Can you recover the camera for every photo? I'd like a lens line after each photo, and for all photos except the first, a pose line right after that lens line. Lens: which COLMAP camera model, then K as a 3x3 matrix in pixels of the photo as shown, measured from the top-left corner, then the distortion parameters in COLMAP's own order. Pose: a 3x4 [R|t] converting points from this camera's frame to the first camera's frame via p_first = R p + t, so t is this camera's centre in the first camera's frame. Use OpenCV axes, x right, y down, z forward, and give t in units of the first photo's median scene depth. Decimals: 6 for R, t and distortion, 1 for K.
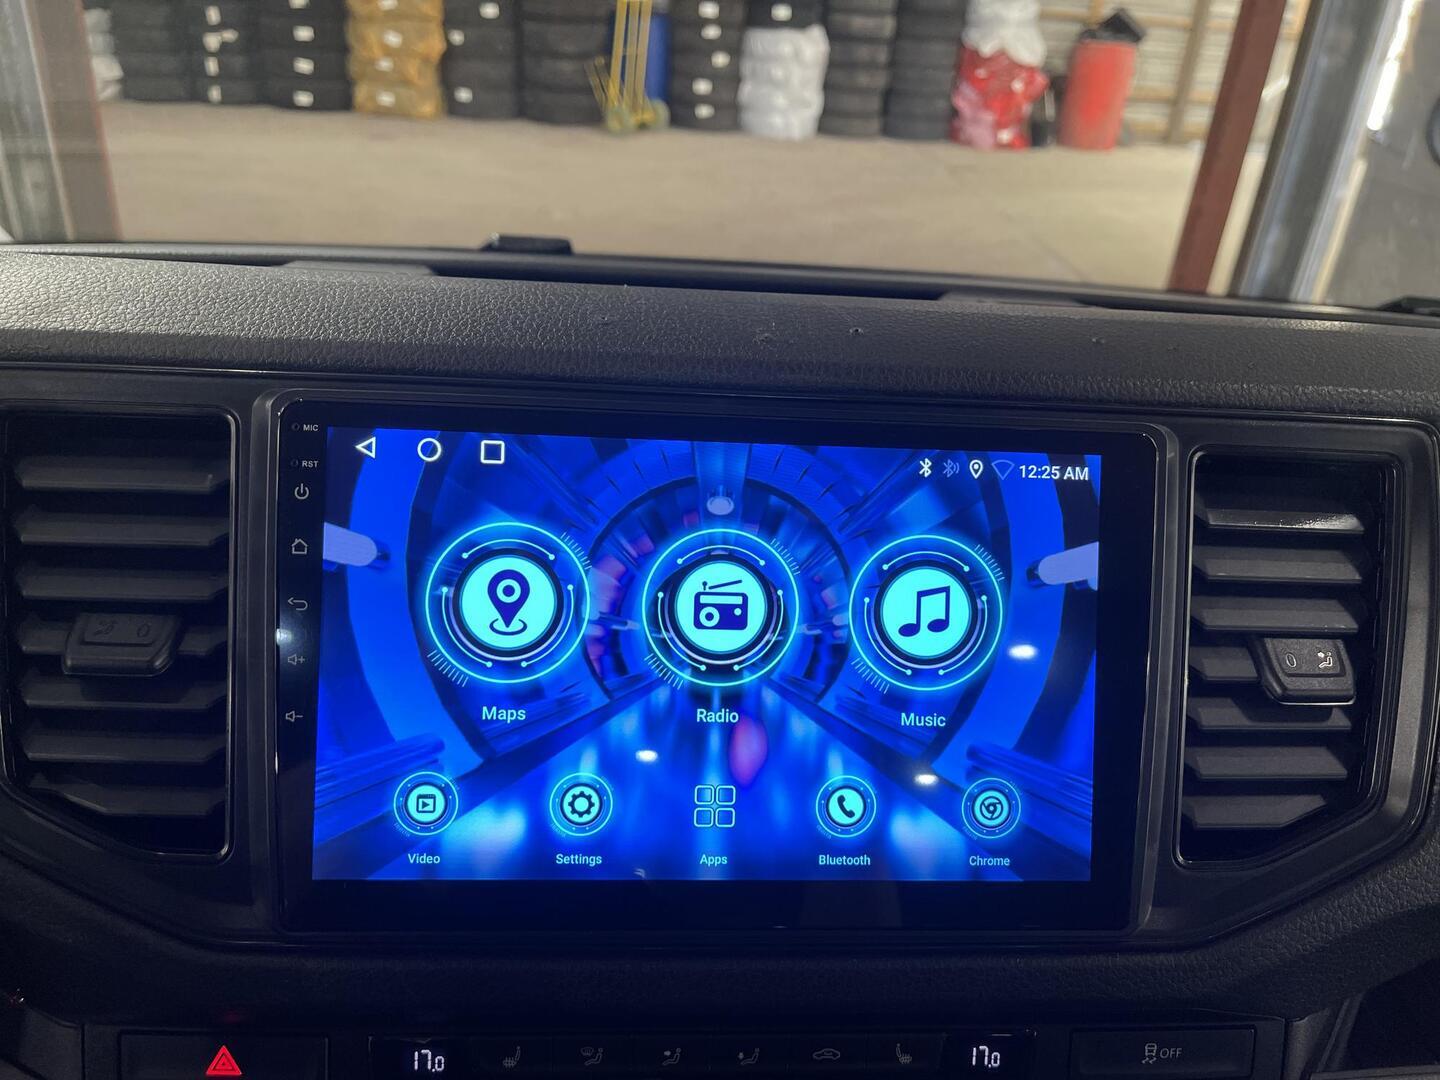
lens RADIAL K [[1086.1, 0, 727.9], [0, 1086.1, 552.9], [0, 0, 1]] dist [0.055666, -0.070647]
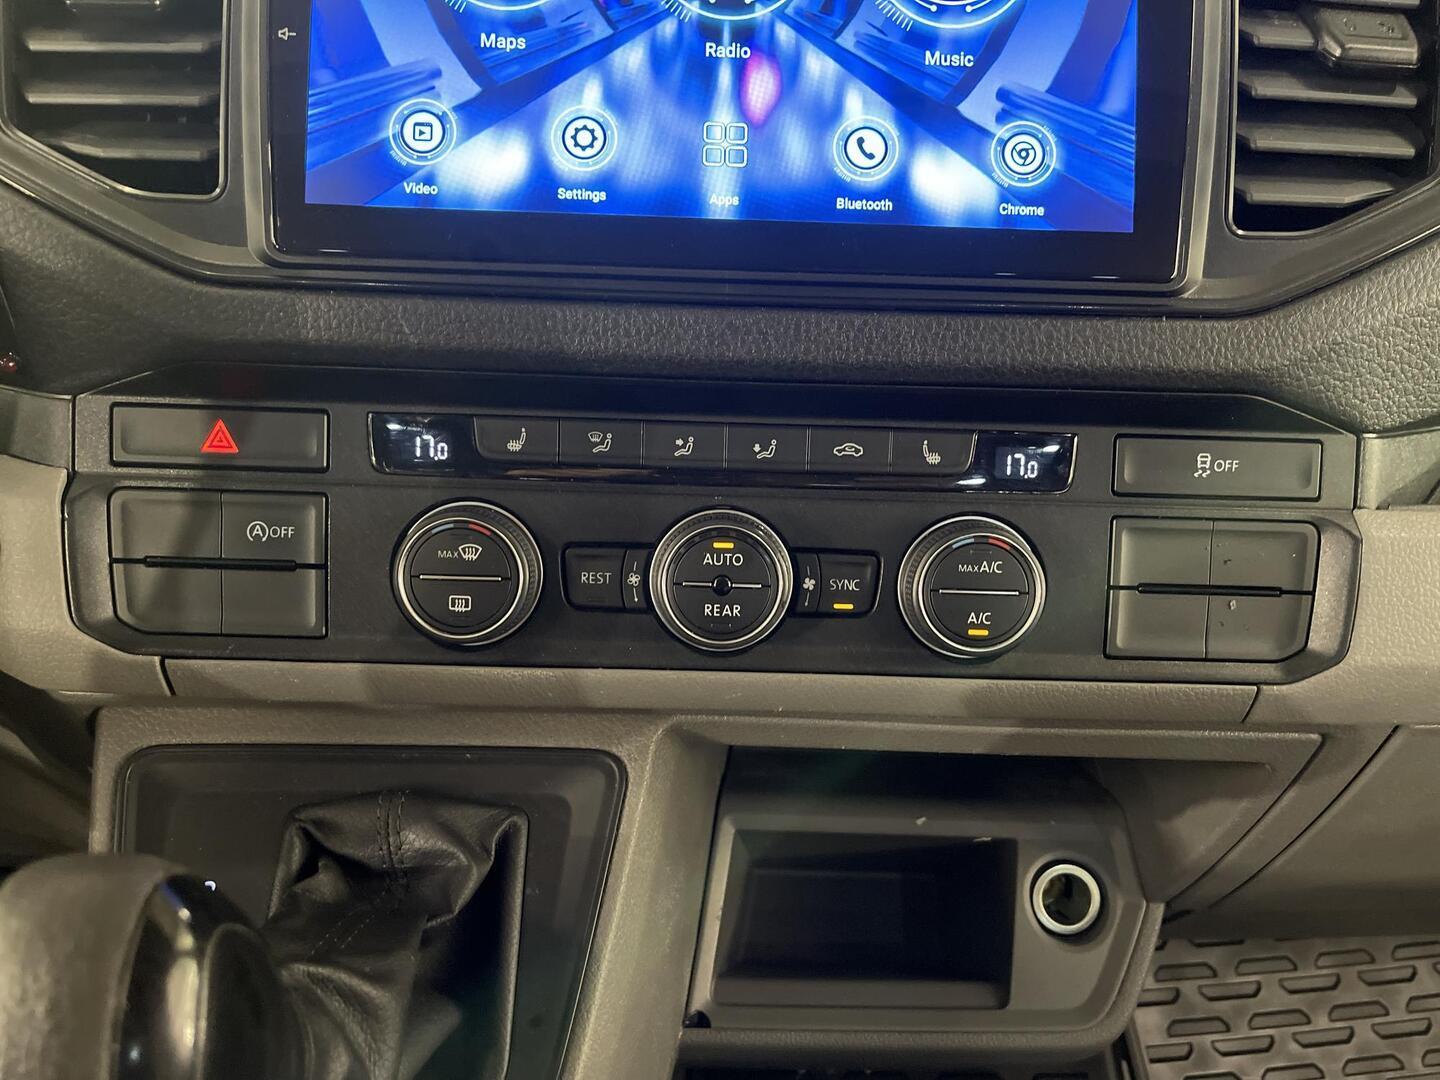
lens RADIAL K [[1086.1, 0, 731.0], [0, 1086.1, 542.8], [0, 0, 1]] dist [0.055666, -0.070647]
pose [[0.998468, -0.005524, -0.055060, 0.041731], [0.003464, 0.999293, -0.037435, 0.595111], [0.055228, 0.037187, 0.997781, 0.068245]]
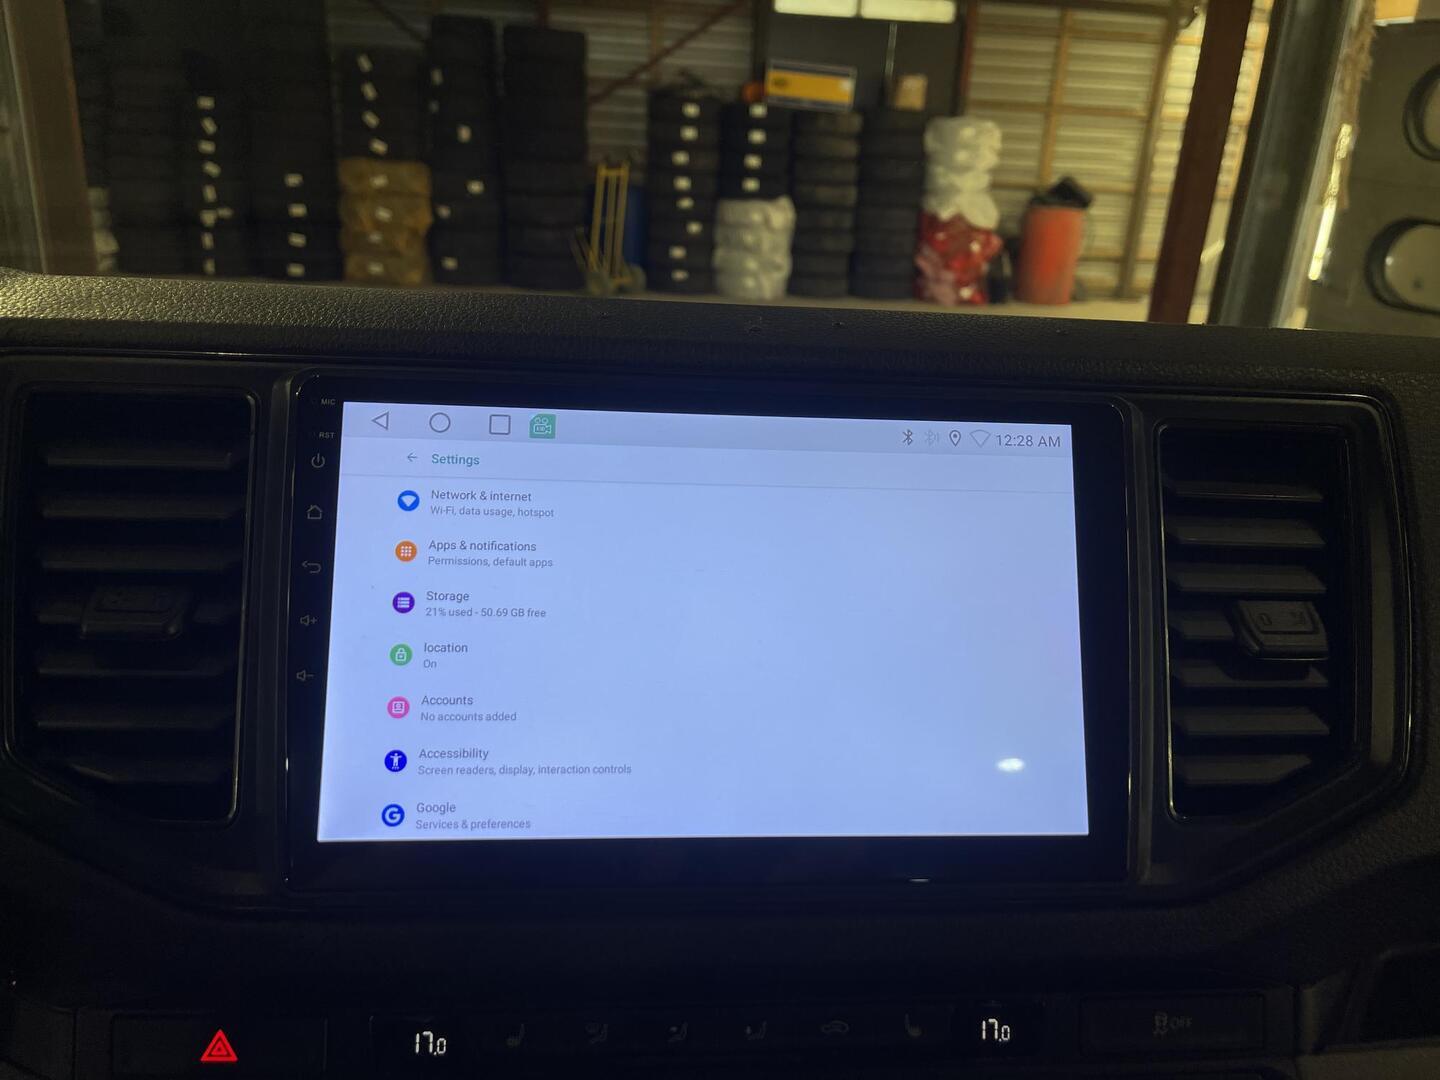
lens RADIAL K [[1086.1, 0, 729.3], [0, 1086.1, 559.3], [0, 0, 1]] dist [0.055666, -0.070647]
pose [[0.999569, -0.021890, 0.019565, -0.015868], [0.024324, 0.990639, -0.134321, 0.176474], [-0.016442, 0.134739, 0.990745, -0.033667]]
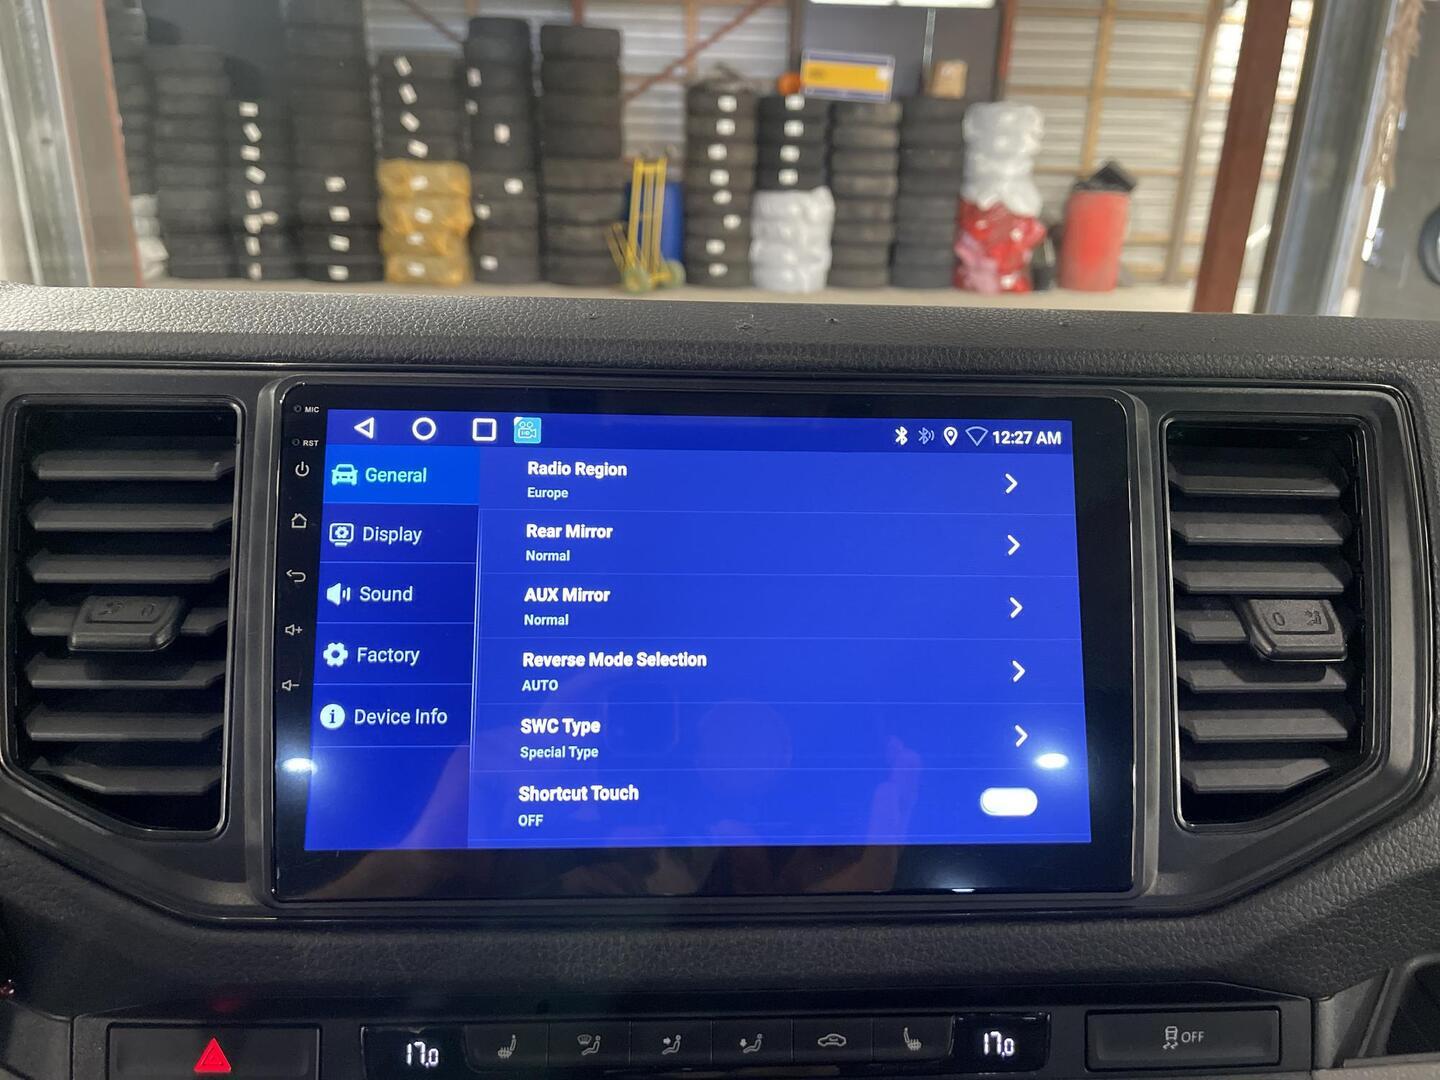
lens RADIAL K [[1086.1, 0, 730.3], [0, 1086.1, 560.8], [0, 0, 1]] dist [0.055666, -0.070647]
pose [[0.999263, -0.032880, -0.019819, 0.034934], [0.030063, 0.991228, -0.128695, 0.166161], [0.023876, 0.128004, 0.991486, -0.015093]]
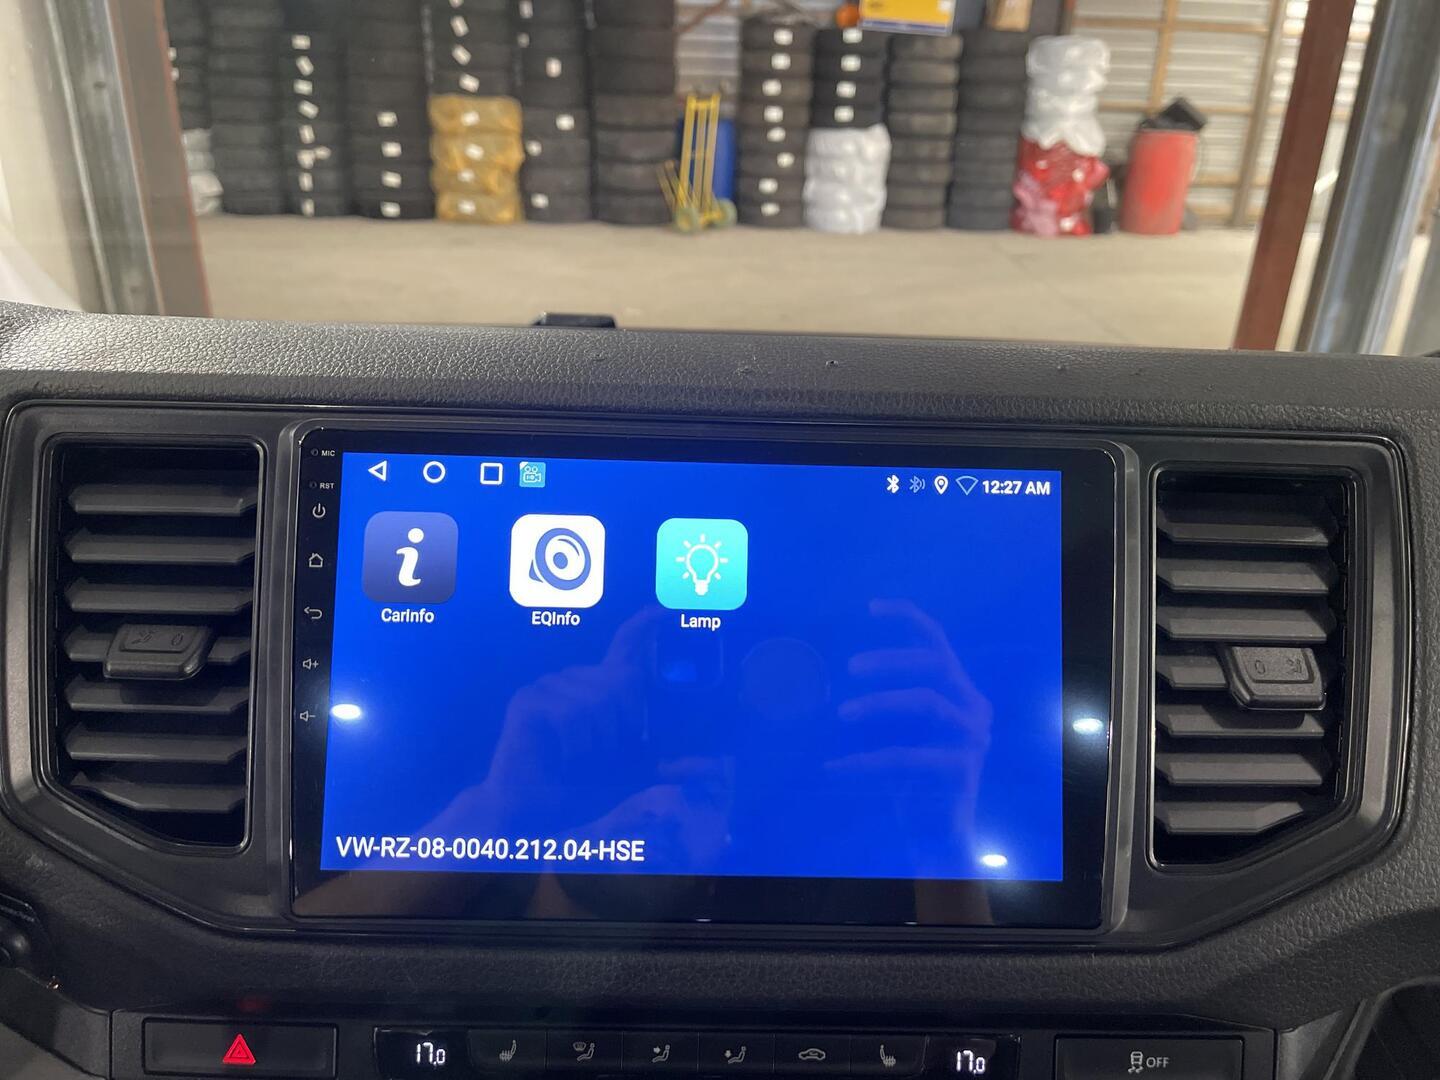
lens RADIAL K [[1086.1, 0, 738.6], [0, 1086.1, 559.0], [0, 0, 1]] dist [0.055666, -0.070647]
pose [[0.998259, -0.011374, -0.057868, 0.089826], [0.006968, 0.997100, -0.075787, 0.074069], [0.058562, 0.075252, 0.995443, -0.064932]]
